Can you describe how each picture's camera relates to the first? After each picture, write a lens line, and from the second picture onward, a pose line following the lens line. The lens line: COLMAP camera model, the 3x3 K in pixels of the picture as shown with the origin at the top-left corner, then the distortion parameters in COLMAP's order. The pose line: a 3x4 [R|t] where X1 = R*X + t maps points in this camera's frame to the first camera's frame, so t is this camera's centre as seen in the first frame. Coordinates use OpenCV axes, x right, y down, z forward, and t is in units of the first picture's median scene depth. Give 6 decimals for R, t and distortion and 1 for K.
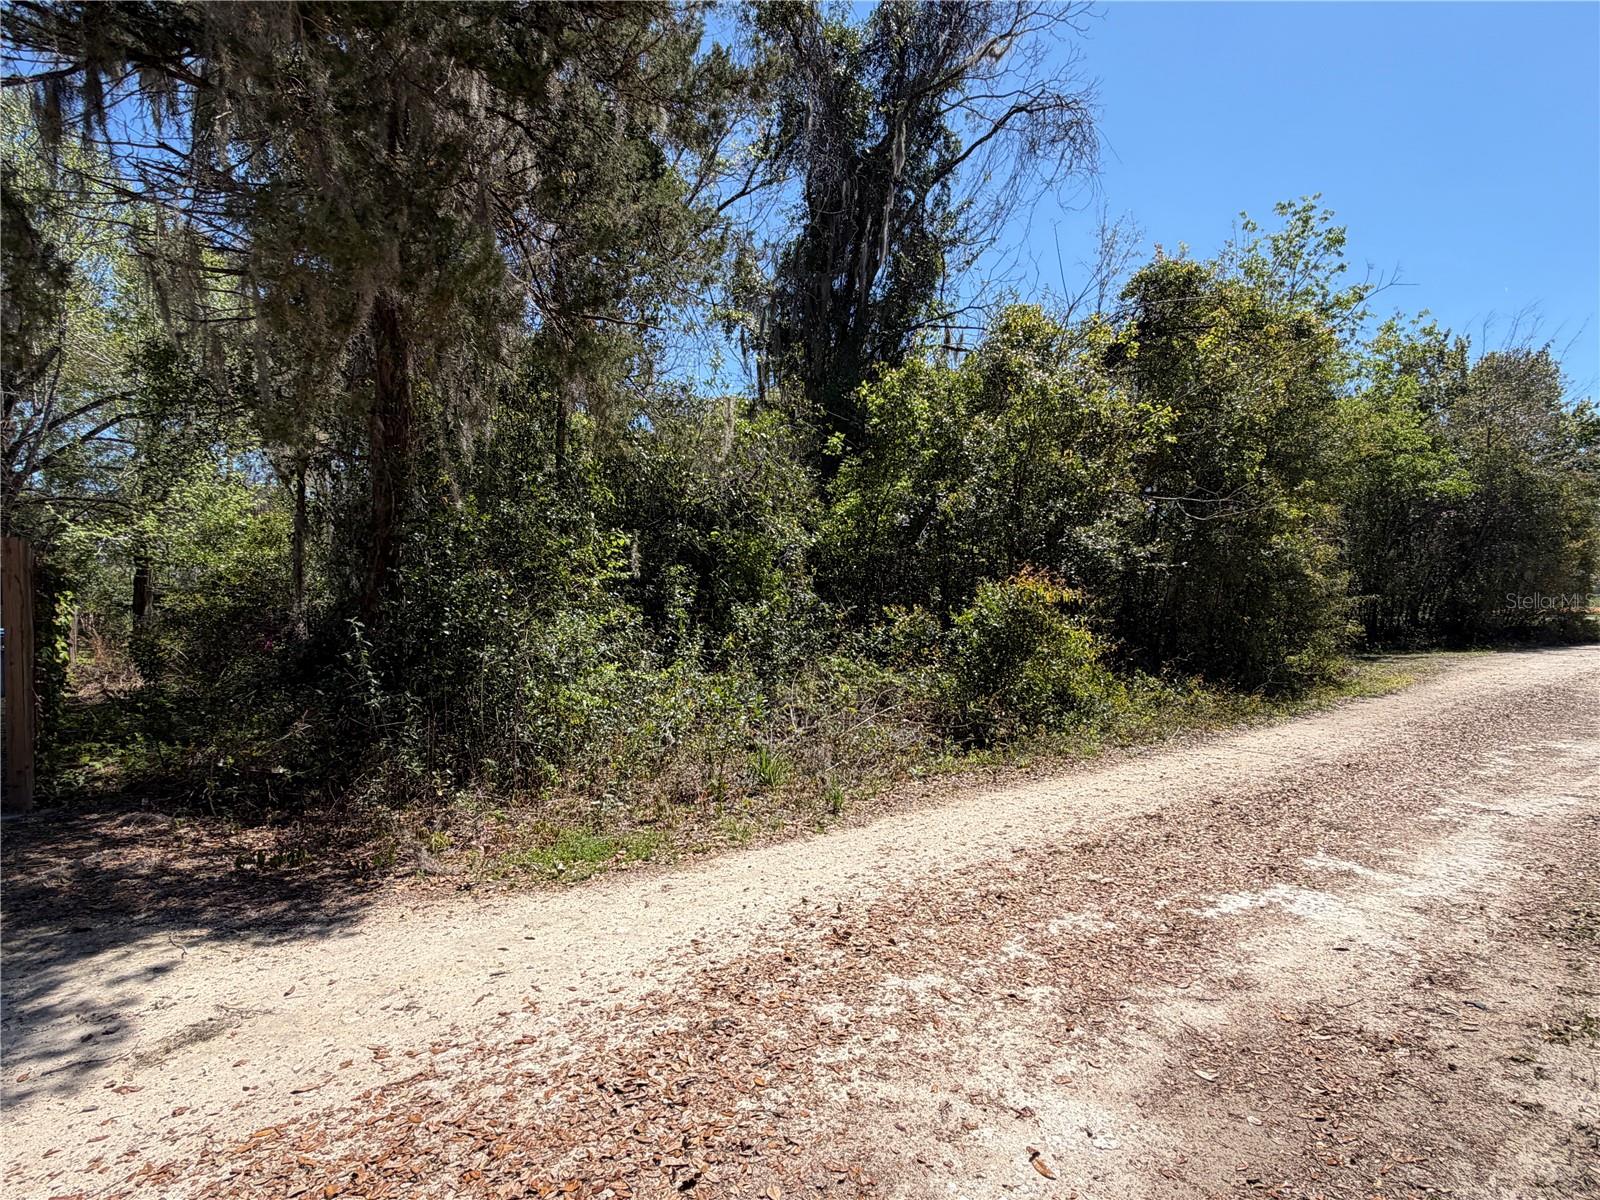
lens RADIAL K [[853.2, 0, 800.0], [0, 853.2, 600.0], [0, 0, 1]] dist [-0.002648, -0.000701]
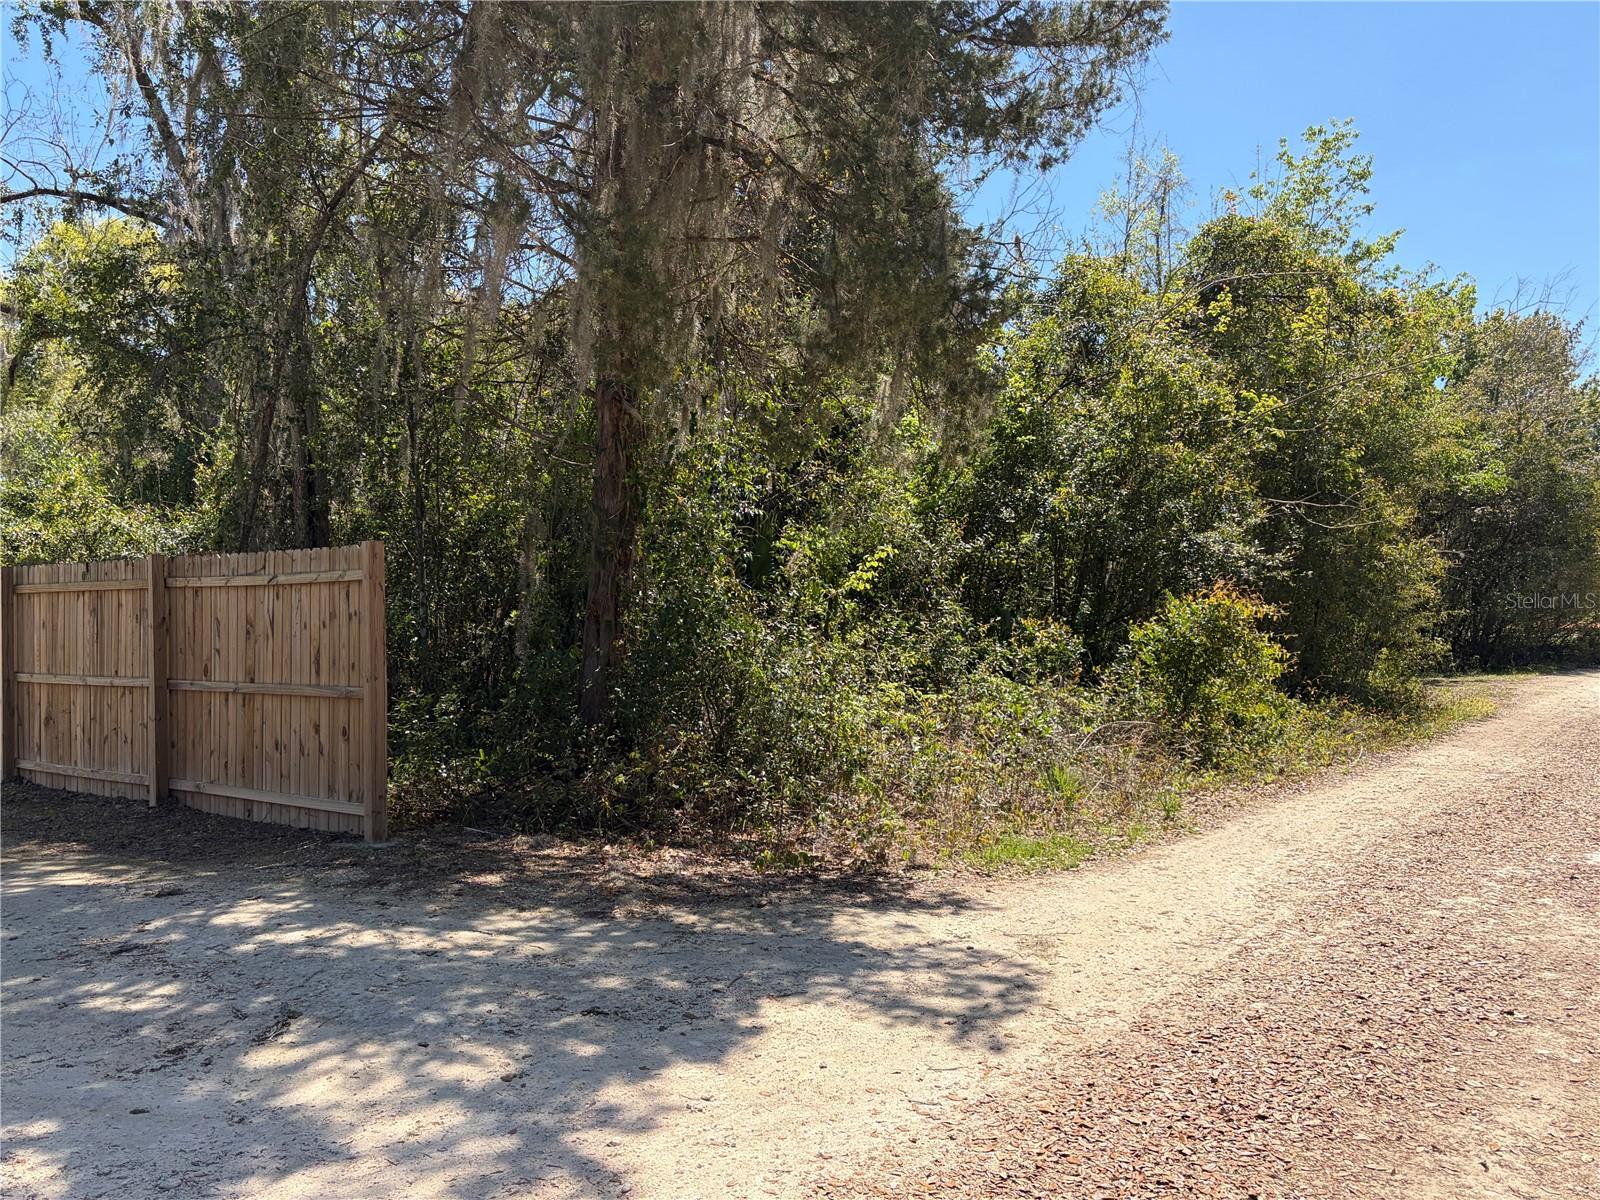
lens RADIAL K [[1262.6, 0, 800.0], [0, 1262.6, 600.0], [0, 0, 1]] dist [0.003995, 0.004145]
pose [[0.978513, 0.015751, 0.205582, -0.307048], [-0.016164, 0.999869, 0.000326, -0.006267], [-0.205550, -0.003642, 0.978640, -0.182083]]
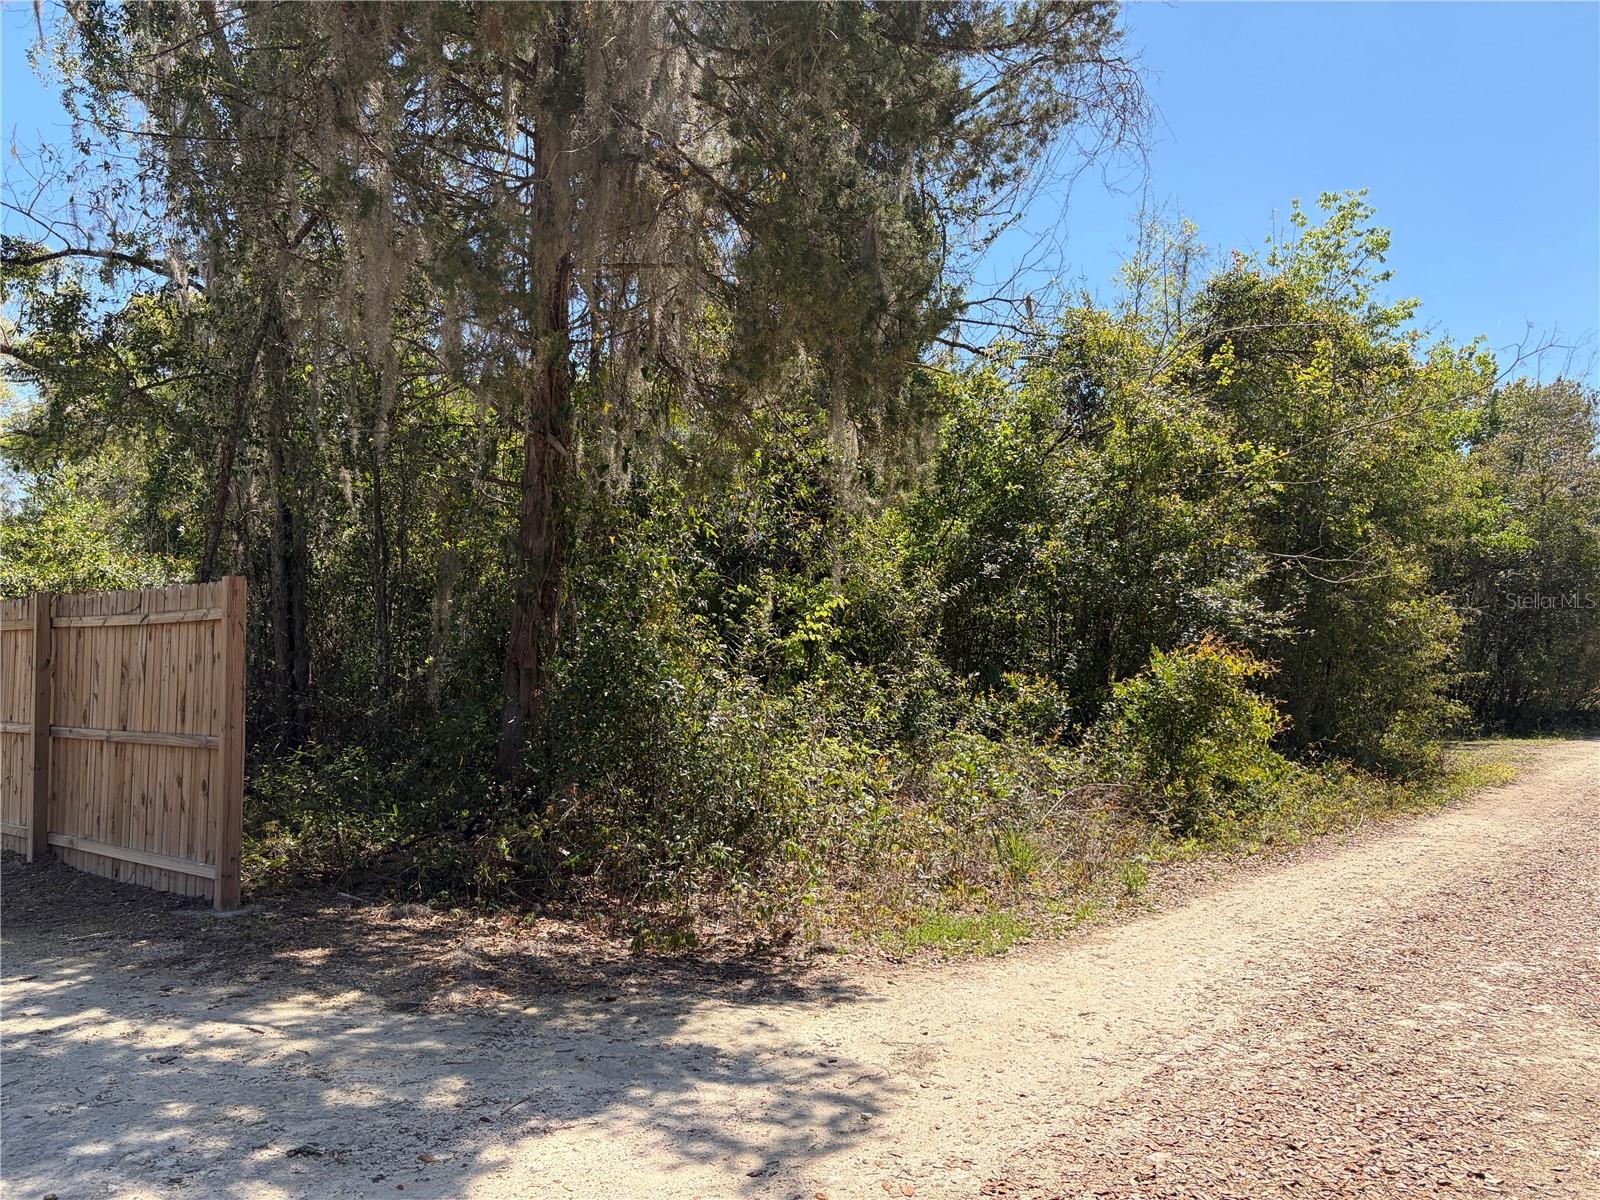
lens RADIAL K [[1199.4, 0, 812.3], [0, 1199.4, 604.6], [0, 0, 1]] dist [0.035000, -0.052461]
pose [[0.984612, 0.033547, 0.171506, -0.228325], [-0.026317, 0.998673, -0.044258, -0.001996], [-0.172764, 0.039064, 0.984188, -0.112428]]
